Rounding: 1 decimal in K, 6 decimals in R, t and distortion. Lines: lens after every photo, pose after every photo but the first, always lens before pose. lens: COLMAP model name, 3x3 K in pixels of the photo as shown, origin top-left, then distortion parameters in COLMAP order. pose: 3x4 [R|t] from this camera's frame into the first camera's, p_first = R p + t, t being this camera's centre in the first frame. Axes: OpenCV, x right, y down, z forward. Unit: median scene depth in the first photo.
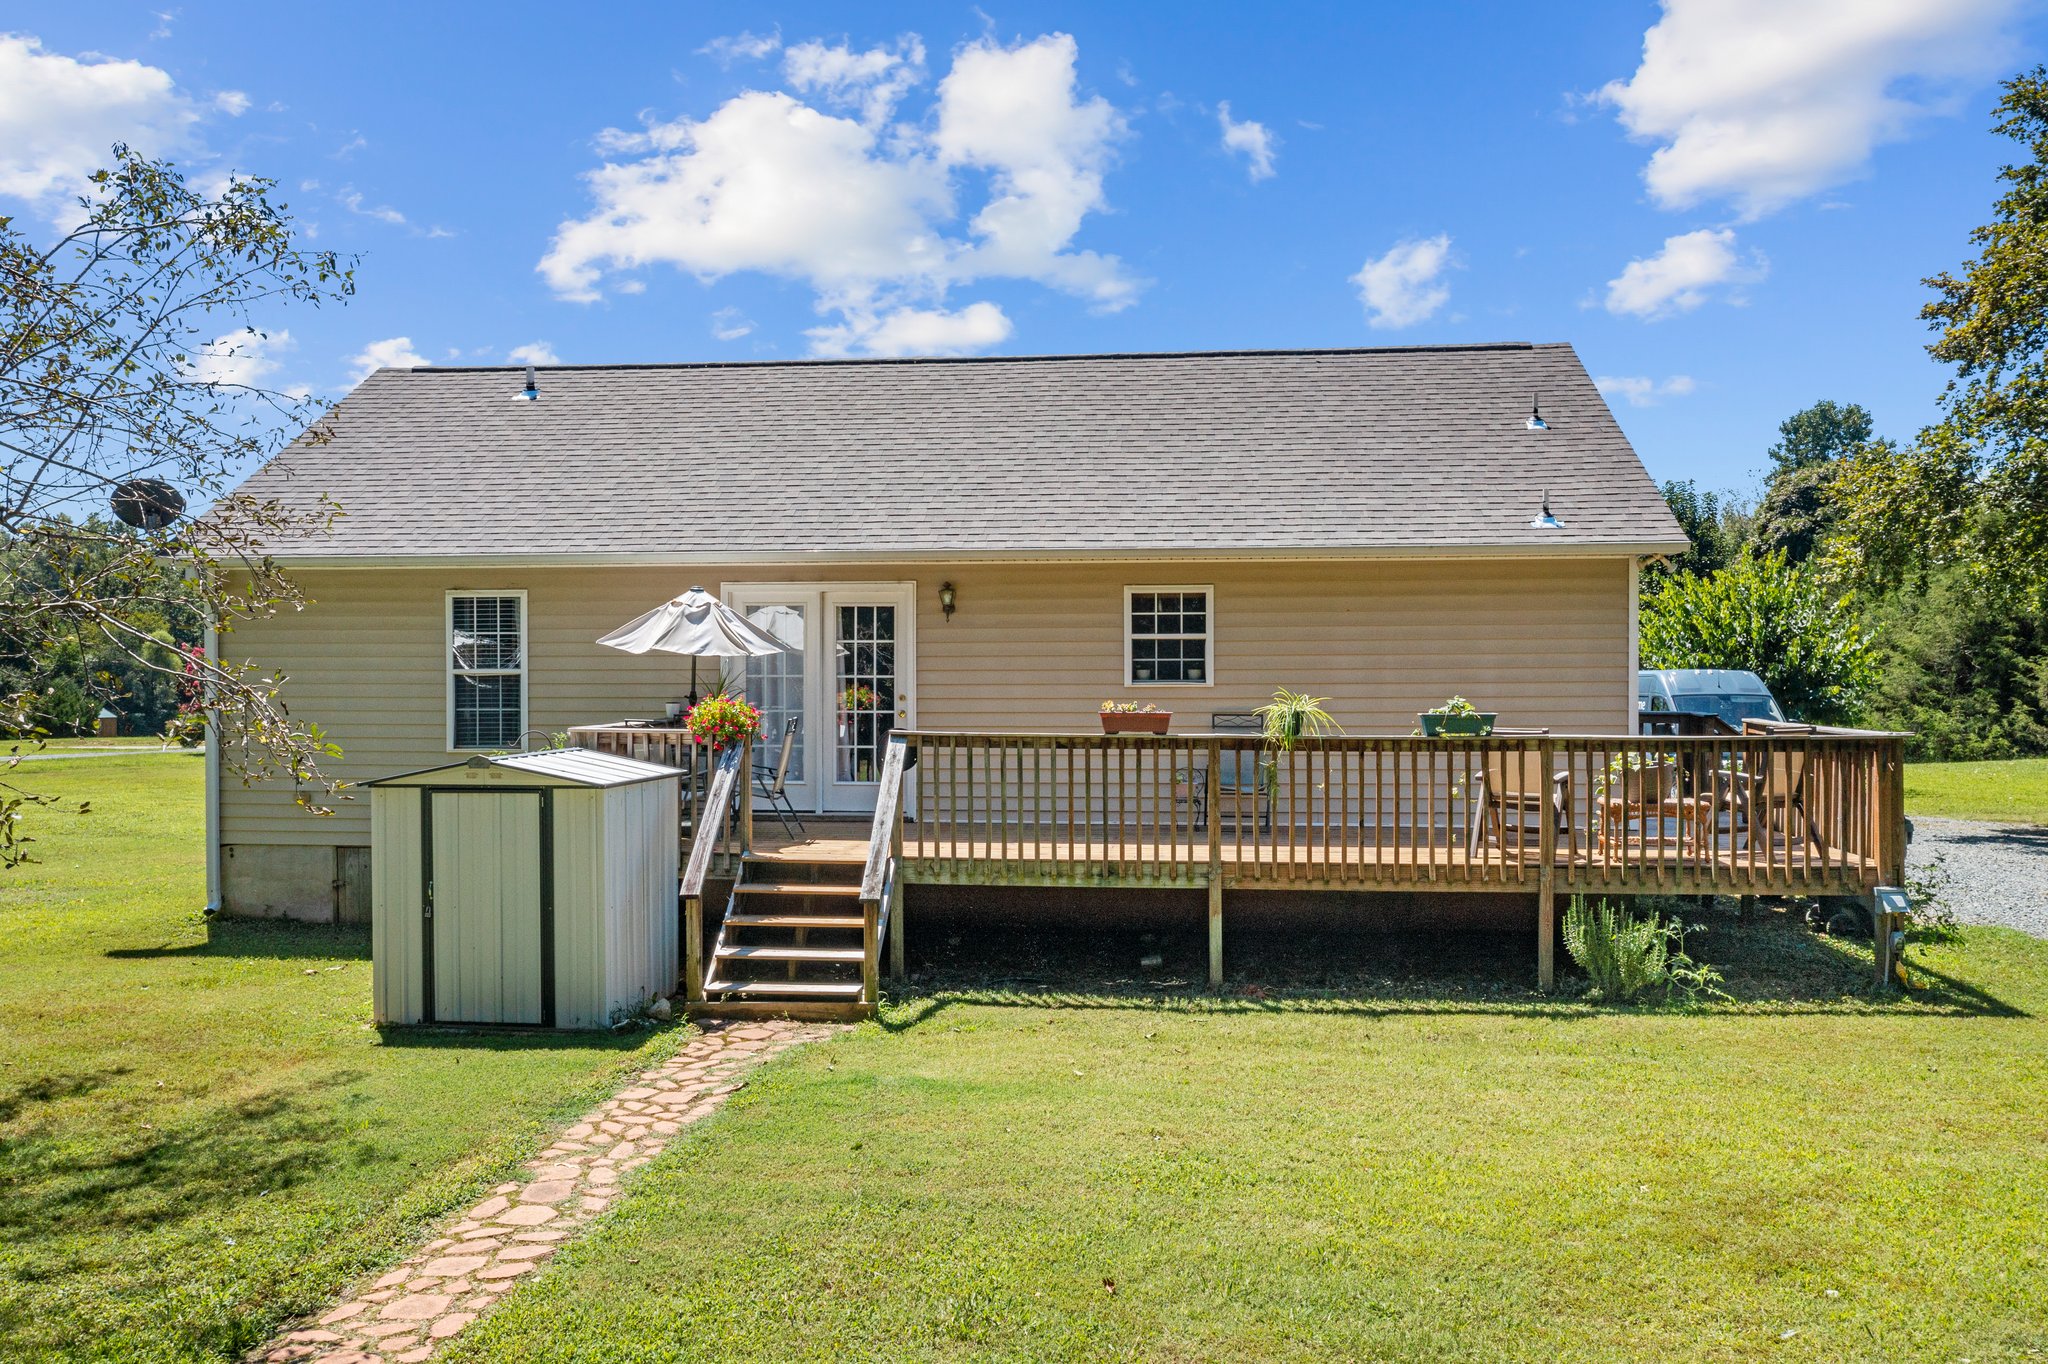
lens RADIAL K [[1616.5, 0, 1026.0], [0, 1616.5, 672.0], [0, 0, 1]] dist [-0.011917, 0.008595]
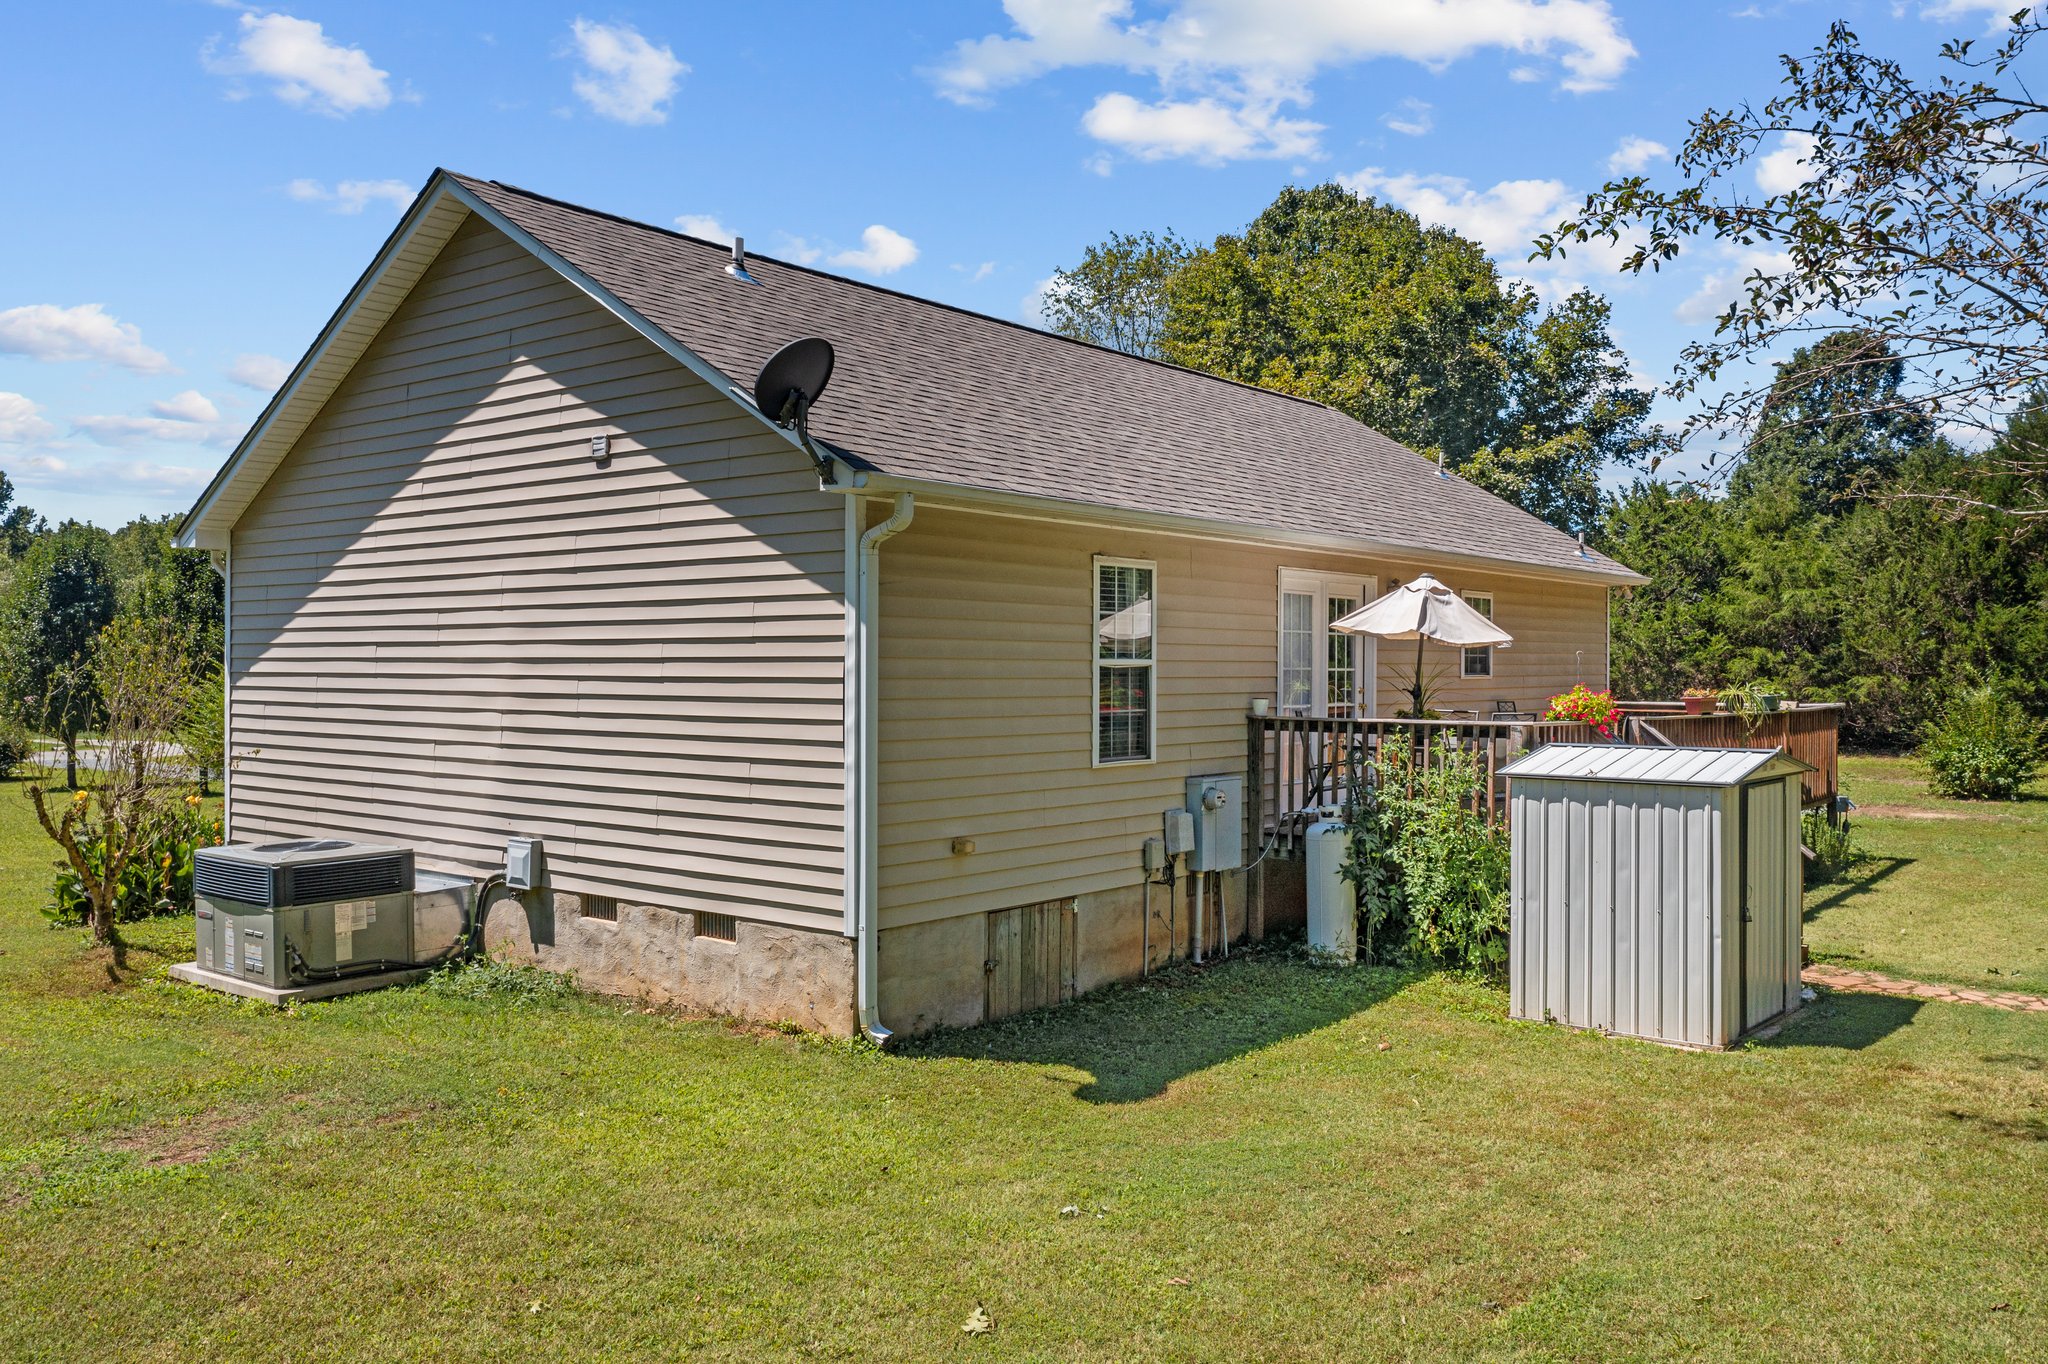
lens RADIAL K [[1616.5, 0, 1026.0], [0, 1616.5, 672.0], [0, 0, 1]] dist [-0.011917, 0.008595]
pose [[0.573129, 0.000797, 0.819465, -0.991674], [0.000593, 0.999999, -0.001387, 0.005203], [-0.819465, 0.001280, 0.573128, 0.585132]]
